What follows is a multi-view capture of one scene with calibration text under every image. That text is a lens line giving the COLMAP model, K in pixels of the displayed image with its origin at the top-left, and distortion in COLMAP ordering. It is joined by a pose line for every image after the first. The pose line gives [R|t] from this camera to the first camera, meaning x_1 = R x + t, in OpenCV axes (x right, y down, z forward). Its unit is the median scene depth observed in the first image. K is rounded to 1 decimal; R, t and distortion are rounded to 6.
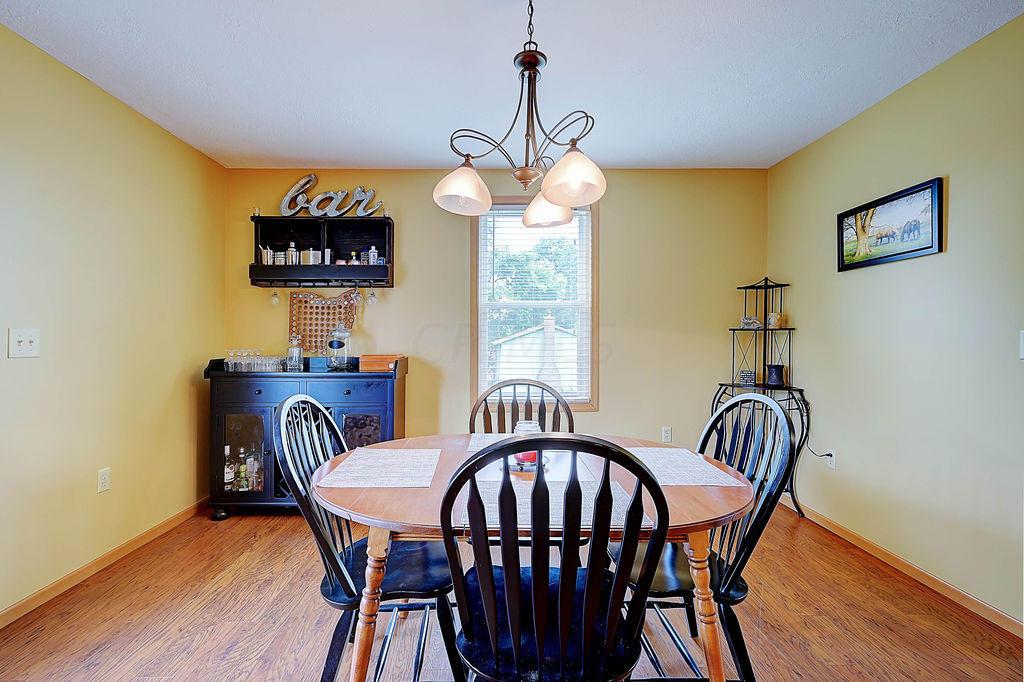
lens RADIAL K [[443.0, 0, 512.0], [0, 443.0, 341.0], [0, 0, 1]] dist [0.002054, 0.000148]
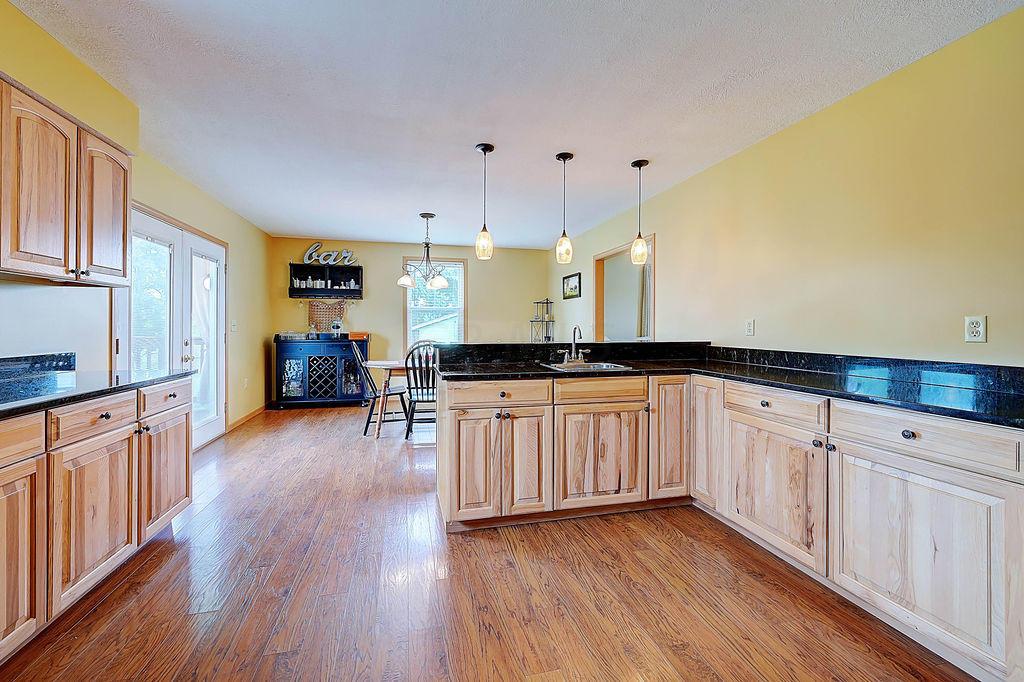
lens RADIAL K [[404.7, 0, 545.3], [0, 404.7, 344.8], [0, 0, 1]] dist [-0.000810, -0.000043]
pose [[0.961509, -0.000549, 0.274771, 0.029107], [-0.013555, 0.998686, 0.049432, -0.017245], [-0.274437, -0.051254, 0.960238, -1.081405]]
